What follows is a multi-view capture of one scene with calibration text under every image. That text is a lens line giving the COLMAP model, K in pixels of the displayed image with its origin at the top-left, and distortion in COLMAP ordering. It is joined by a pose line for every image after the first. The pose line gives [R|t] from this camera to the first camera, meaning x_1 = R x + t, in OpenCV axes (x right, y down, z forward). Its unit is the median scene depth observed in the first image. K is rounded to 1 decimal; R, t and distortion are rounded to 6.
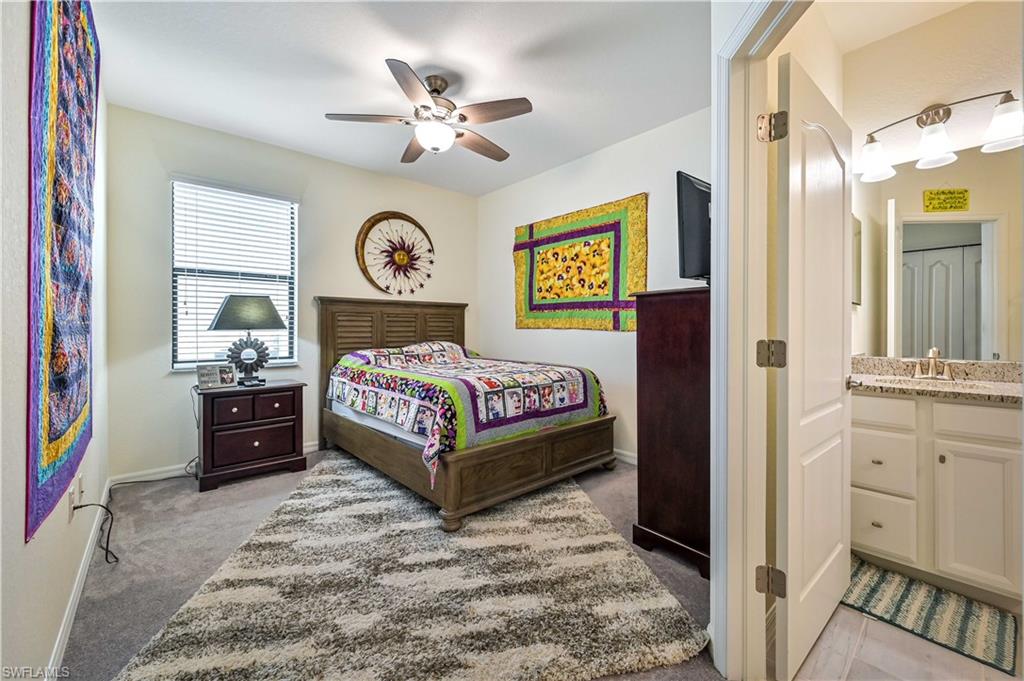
lens RADIAL K [[405.6, 0, 512.0], [0, 405.6, 340.5], [0, 0, 1]] dist [0.000362, 0.000447]
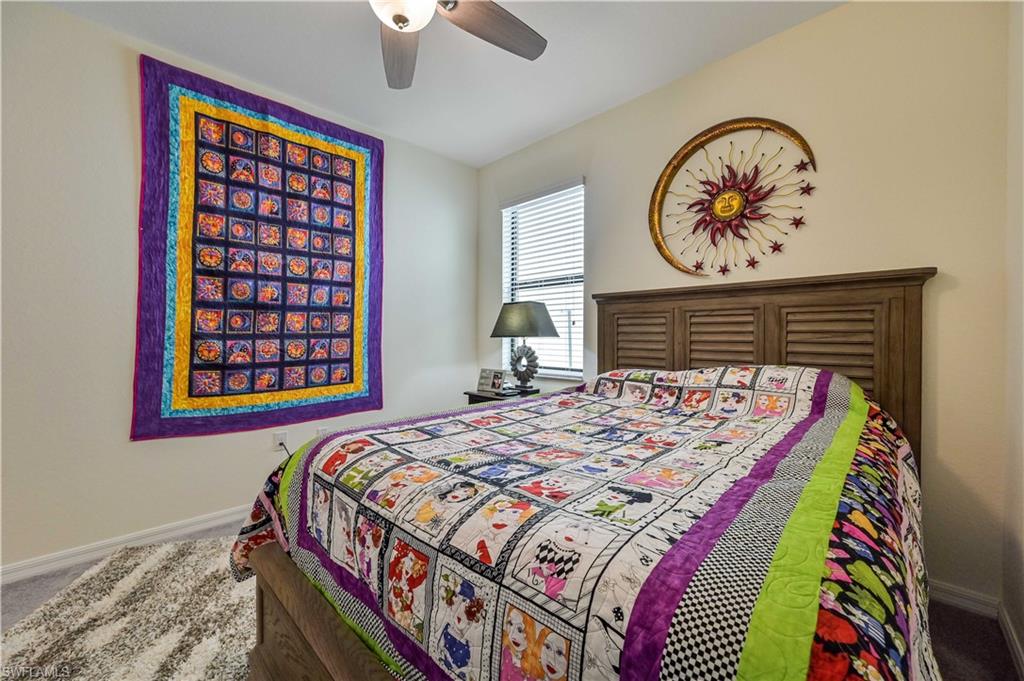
lens RADIAL K [[405.6, 0, 512.0], [0, 405.6, 340.5], [0, 0, 1]] dist [0.000362, 0.000447]
pose [[0.079929, 0.018273, -0.996633, 0.249190], [-0.028779, 0.999457, 0.016016, -0.026119], [0.996385, 0.027402, 0.080411, 0.699772]]
